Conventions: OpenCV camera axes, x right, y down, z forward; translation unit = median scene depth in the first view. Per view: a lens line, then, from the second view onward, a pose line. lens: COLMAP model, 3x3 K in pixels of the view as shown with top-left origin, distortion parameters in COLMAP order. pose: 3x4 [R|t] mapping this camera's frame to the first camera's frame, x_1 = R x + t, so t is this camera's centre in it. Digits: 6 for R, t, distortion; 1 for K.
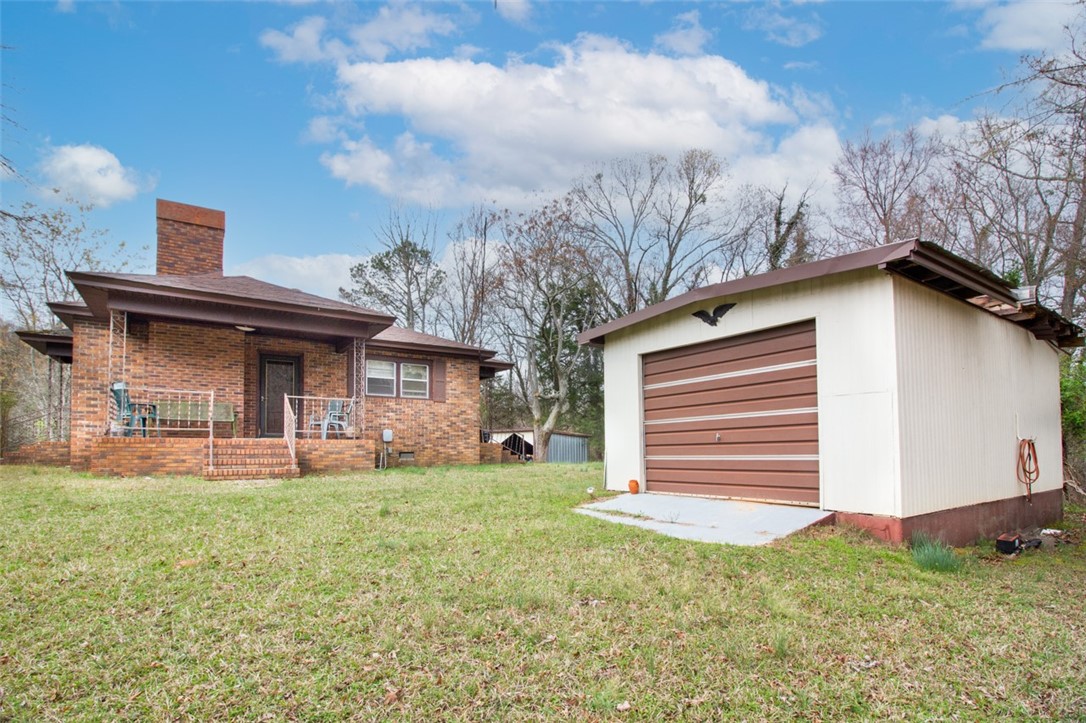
lens RADIAL K [[526.9, 0, 556.7], [0, 526.9, 428.6], [0, 0, 1]] dist [-0.001278, -0.000449]
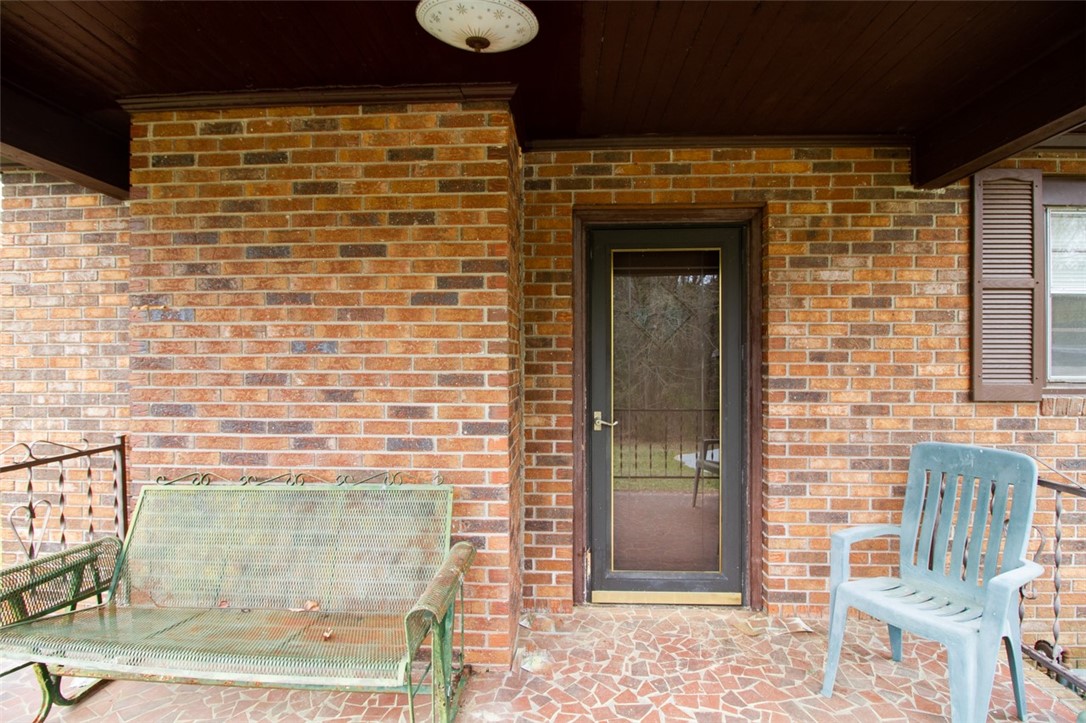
lens RADIAL K [[510.3, 0, 543.0], [0, 510.3, 361.5], [0, 0, 1]] dist [0.000059, -0.011438]
pose [[0.790993, 0.010708, -0.611732, -0.443797], [0.017242, 0.999060, 0.039783, -0.092895], [0.611583, -0.042016, 0.790064, 0.814094]]
